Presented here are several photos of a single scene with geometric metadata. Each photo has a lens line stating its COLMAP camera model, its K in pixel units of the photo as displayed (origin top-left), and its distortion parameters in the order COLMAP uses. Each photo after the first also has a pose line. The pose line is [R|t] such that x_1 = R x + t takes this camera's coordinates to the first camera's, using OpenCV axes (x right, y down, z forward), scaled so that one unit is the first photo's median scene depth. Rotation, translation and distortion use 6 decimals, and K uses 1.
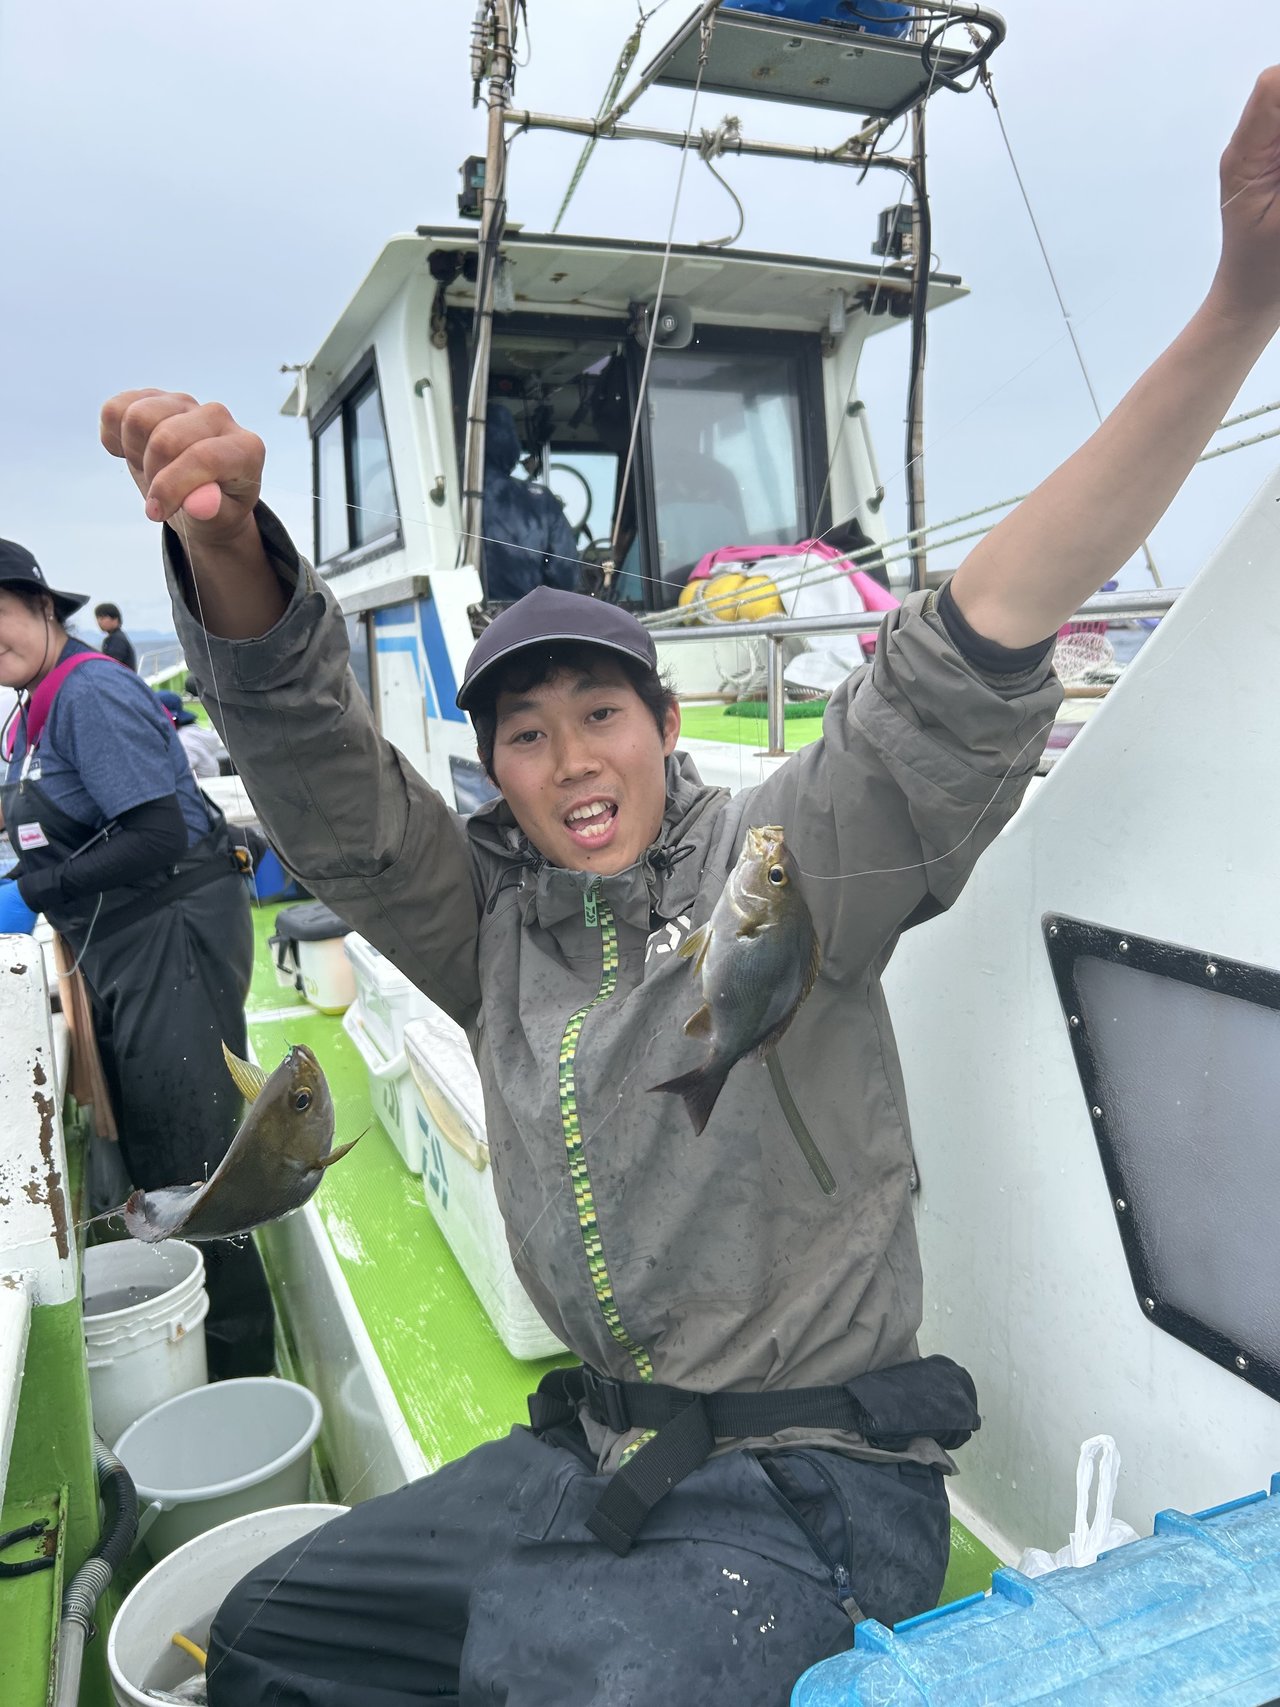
lens RADIAL K [[1329.8, 0, 640.0], [0, 1329.8, 853.5], [0, 0, 1]] dist [-0.002281, -0.002107]
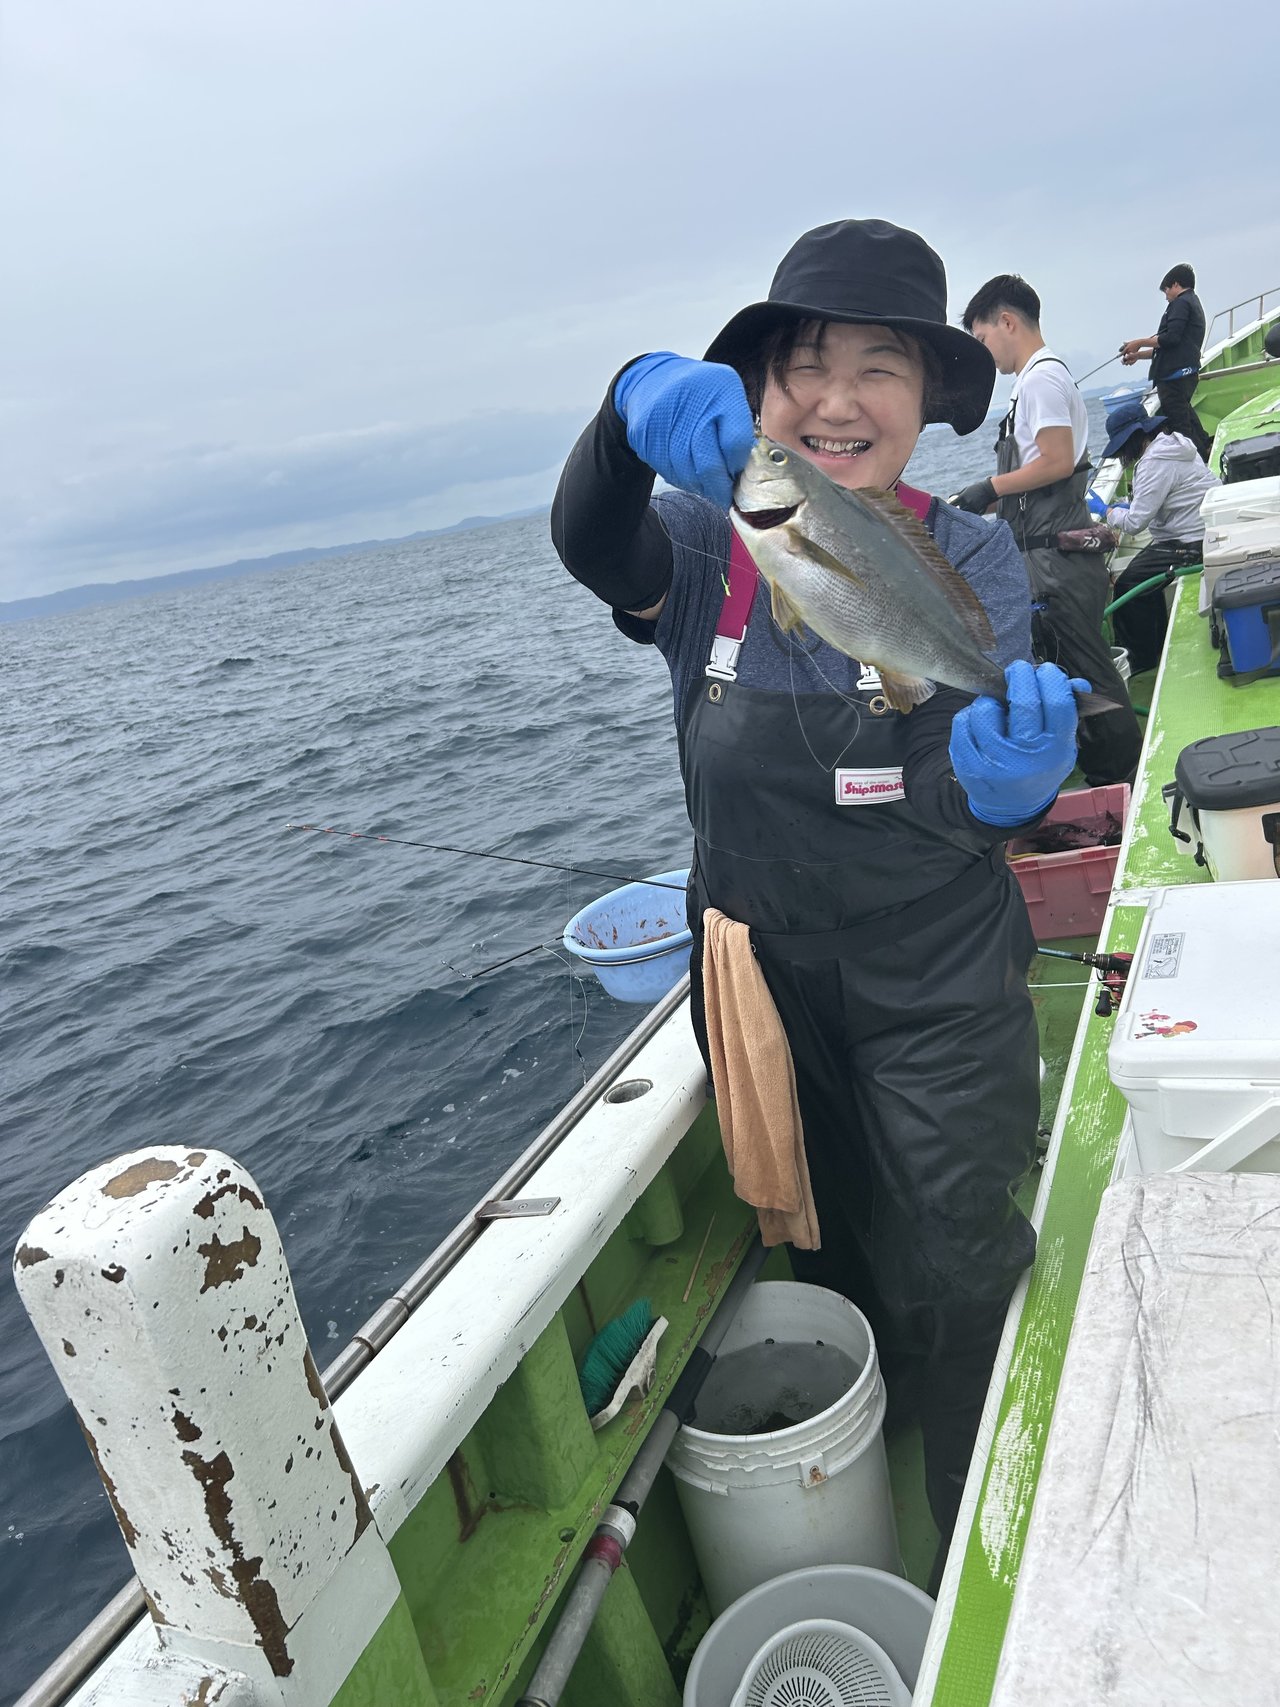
lens RADIAL K [[1329.8, 0, 640.0], [0, 1329.8, 853.5], [0, 0, 1]] dist [-0.002281, -0.002107]
pose [[0.709201, 0.108028, -0.696681, 0.063702], [0.059765, 0.975421, 0.212088, -0.159535], [0.702469, -0.192051, 0.685313, 0.632846]]
